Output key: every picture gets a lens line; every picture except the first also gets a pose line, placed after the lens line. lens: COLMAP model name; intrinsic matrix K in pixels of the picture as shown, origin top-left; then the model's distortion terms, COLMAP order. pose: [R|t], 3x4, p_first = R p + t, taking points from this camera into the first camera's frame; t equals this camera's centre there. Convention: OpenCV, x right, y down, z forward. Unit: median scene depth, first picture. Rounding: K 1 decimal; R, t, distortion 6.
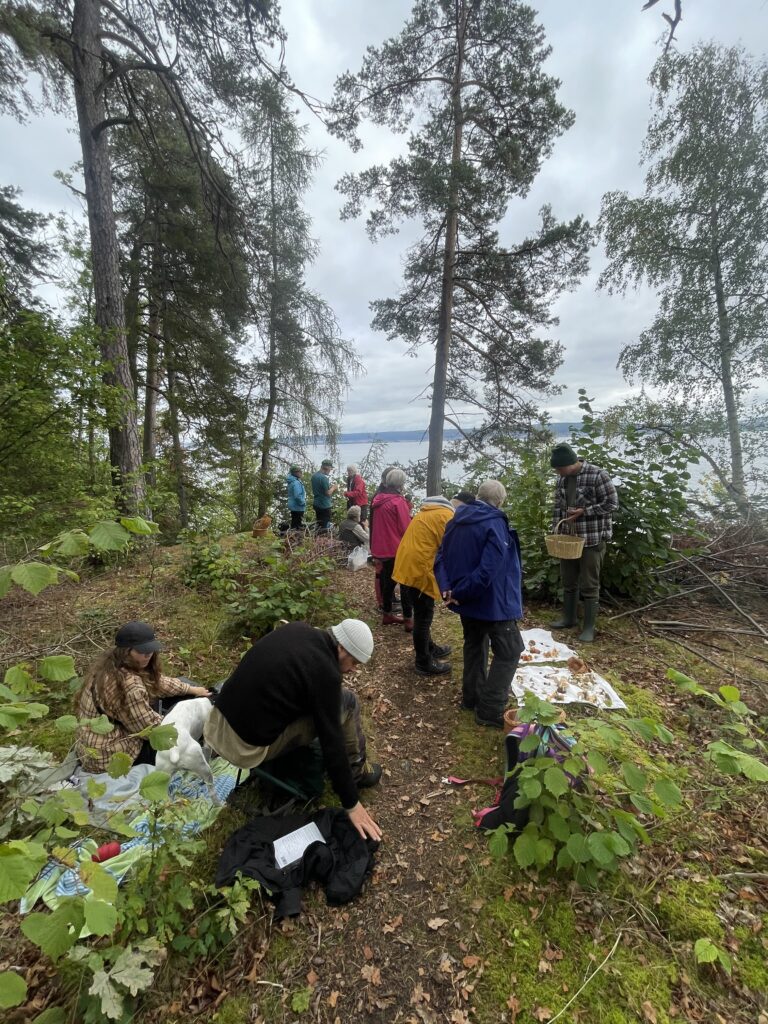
lens RADIAL K [[436.3, 0, 386.1], [0, 436.3, 512.7], [0, 0, 1]] dist [-0.012278, 0.000899]
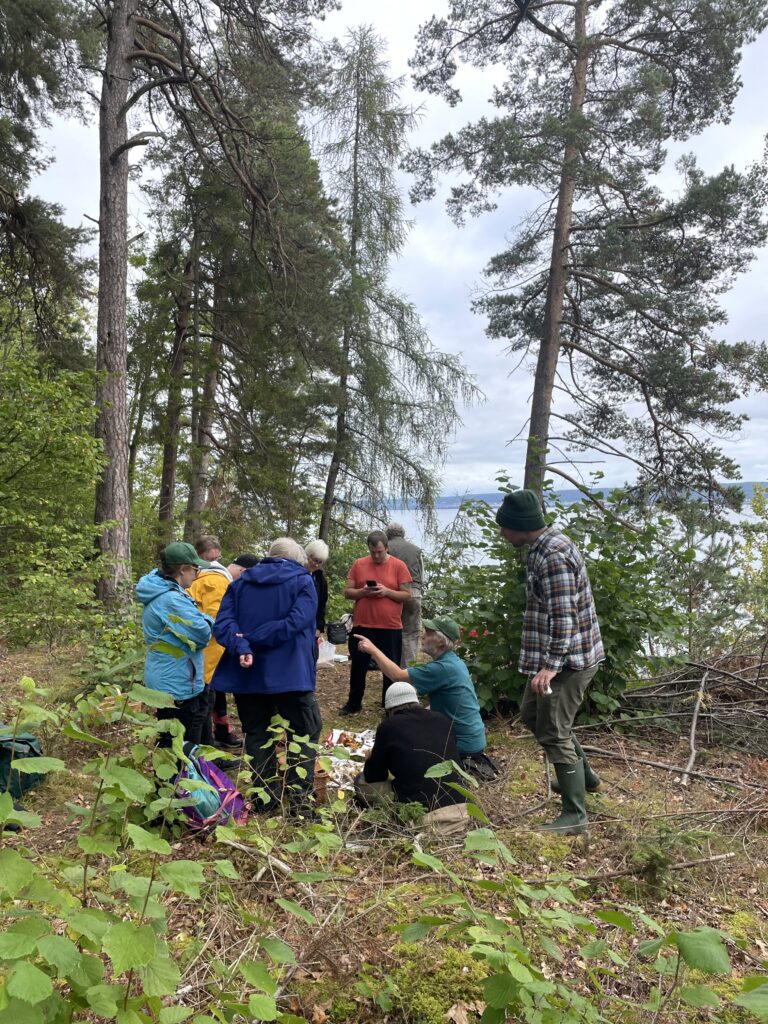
lens RADIAL K [[767.8, 0, 382.7], [0, 767.8, 510.2], [0, 0, 1]] dist [0.000115, -0.006605]
pose [[0.946270, 0.013490, -0.323095, 0.247503], [-0.063414, 0.987471, -0.144495, 0.024418], [0.317098, 0.157220, 0.935271, -0.132613]]
